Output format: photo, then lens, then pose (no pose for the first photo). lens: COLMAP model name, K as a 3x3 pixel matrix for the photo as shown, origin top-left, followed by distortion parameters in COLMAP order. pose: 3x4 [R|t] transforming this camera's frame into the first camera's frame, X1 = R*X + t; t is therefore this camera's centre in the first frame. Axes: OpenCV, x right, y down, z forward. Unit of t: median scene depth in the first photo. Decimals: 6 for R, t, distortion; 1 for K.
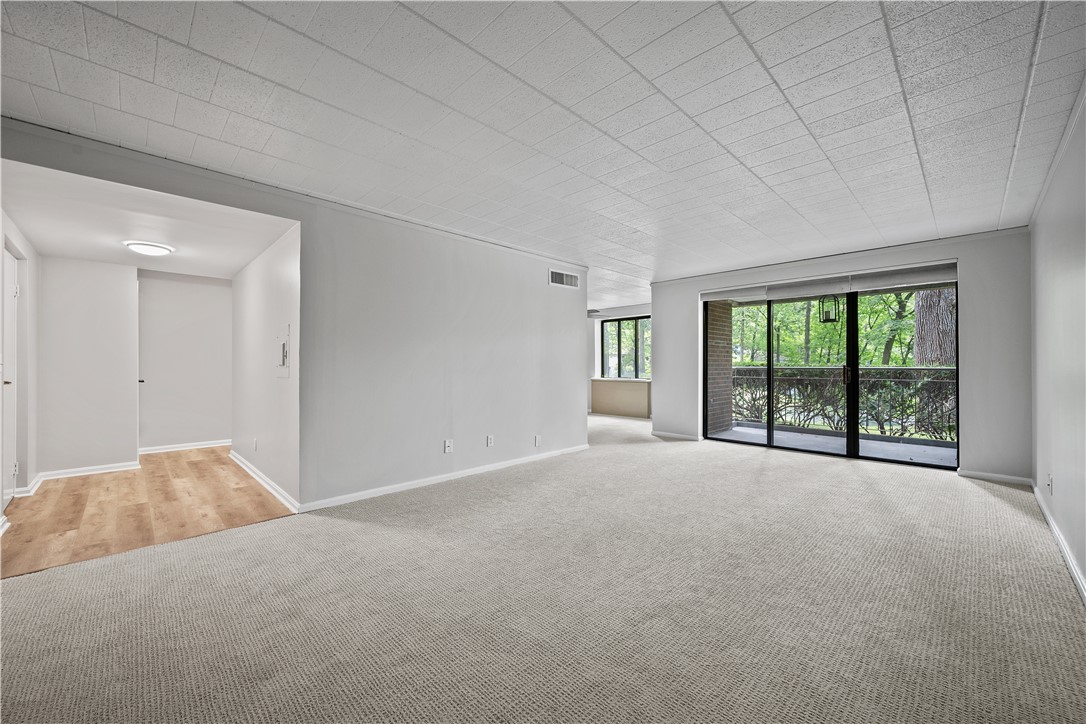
lens RADIAL K [[426.3, 0, 547.1], [0, 426.3, 366.0], [0, 0, 1]] dist [0.000627, 0.000082]
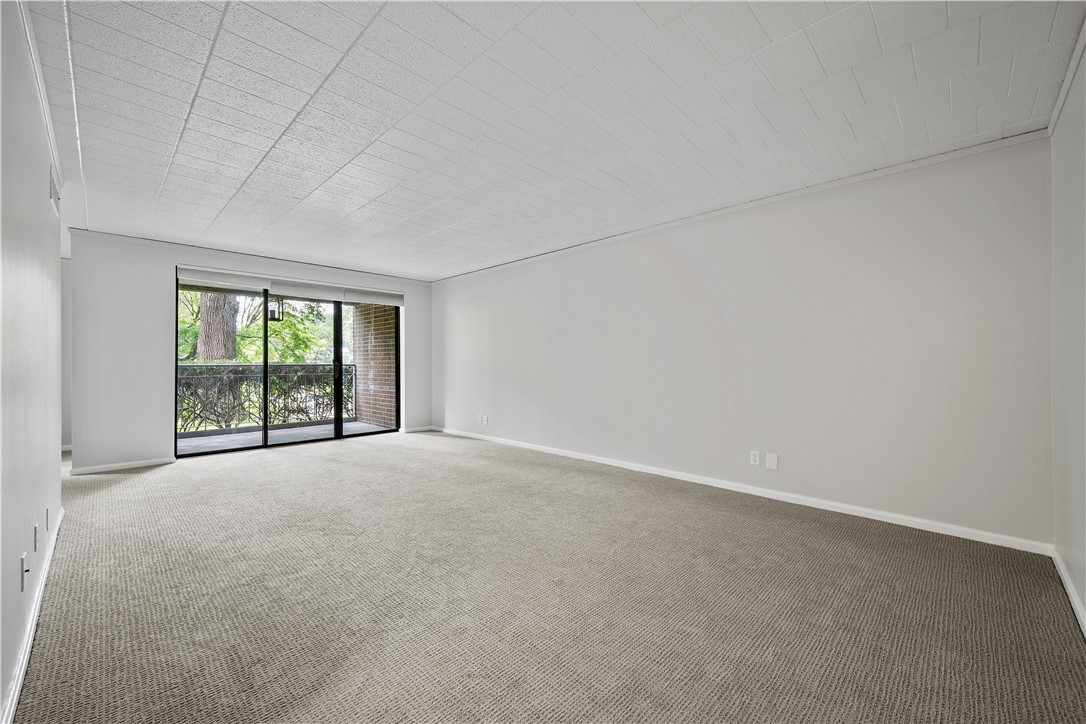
lens RADIAL K [[426.3, 0, 553.1], [0, 426.3, 362.4], [0, 0, 1]] dist [0.000627, 0.000082]
pose [[-0.018378, -0.000646, 0.999831, -0.495202], [0.005088, 0.999987, 0.000739, 0.002479], [-0.999818, 0.005101, -0.018374, 0.420324]]
